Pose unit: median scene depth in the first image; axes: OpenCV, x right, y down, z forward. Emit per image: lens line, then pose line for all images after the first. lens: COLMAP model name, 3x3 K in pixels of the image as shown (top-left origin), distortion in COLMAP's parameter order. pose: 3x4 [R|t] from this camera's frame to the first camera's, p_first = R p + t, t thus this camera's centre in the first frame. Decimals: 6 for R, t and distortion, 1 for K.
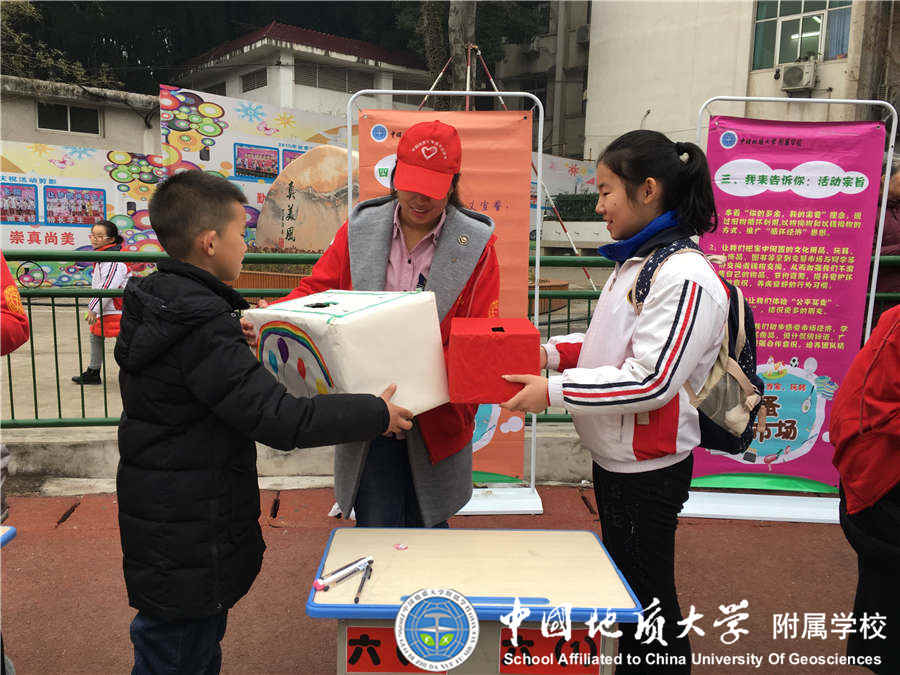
lens RADIAL K [[764.1, 0, 454.4], [0, 764.1, 325.1], [0, 0, 1]] dist [0.086862, -0.119975]
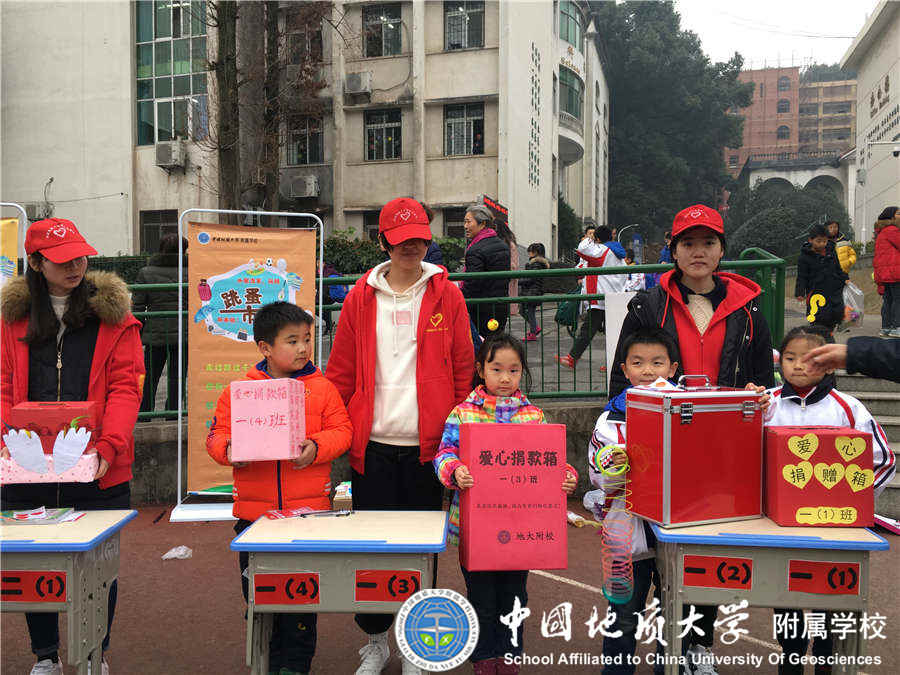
lens RADIAL K [[764.1, 0, 454.4], [0, 764.1, 325.1], [0, 0, 1]] dist [0.086862, -0.119975]
pose [[0.910839, -0.032279, 0.411498, 0.375056], [0.069244, 0.994758, -0.075239, 0.022848], [-0.406913, 0.097024, 0.908300, -0.111554]]
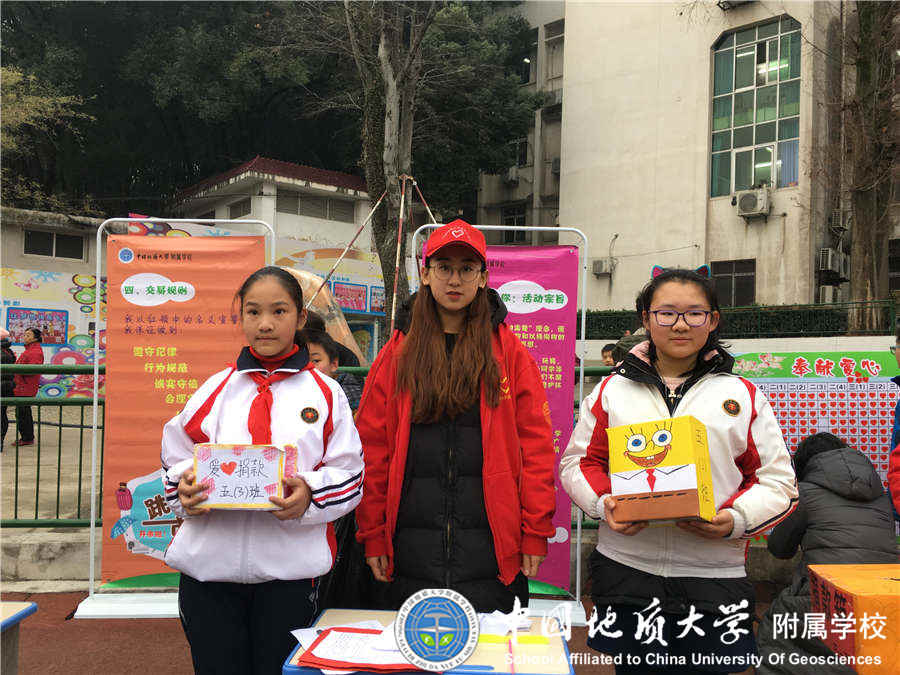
lens RADIAL K [[764.1, 0, 454.4], [0, 764.1, 325.1], [0, 0, 1]] dist [0.086862, -0.119975]
pose [[0.999801, -0.002453, -0.019780, 0.064357], [-0.000628, 0.988030, -0.154262, 0.003472], [0.019922, 0.154244, 0.987832, -0.012626]]
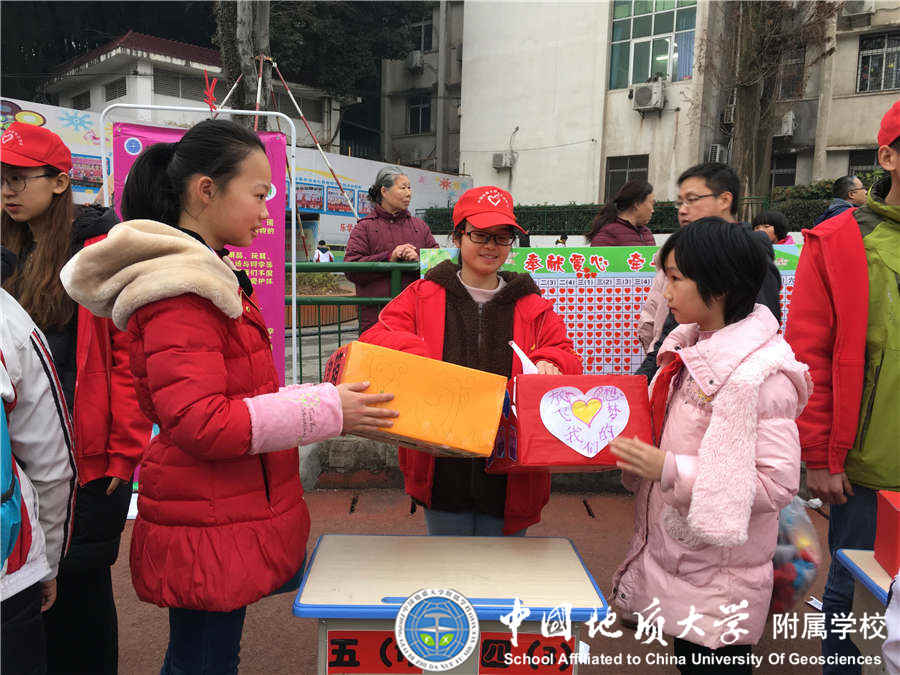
lens RADIAL K [[764.1, 0, 454.4], [0, 764.1, 325.1], [0, 0, 1]] dist [0.086862, -0.119975]
pose [[0.997371, -0.005209, 0.072284, 0.114007], [0.006533, 0.999815, -0.018087, 0.002867], [-0.072176, 0.018512, 0.997220, -0.007449]]
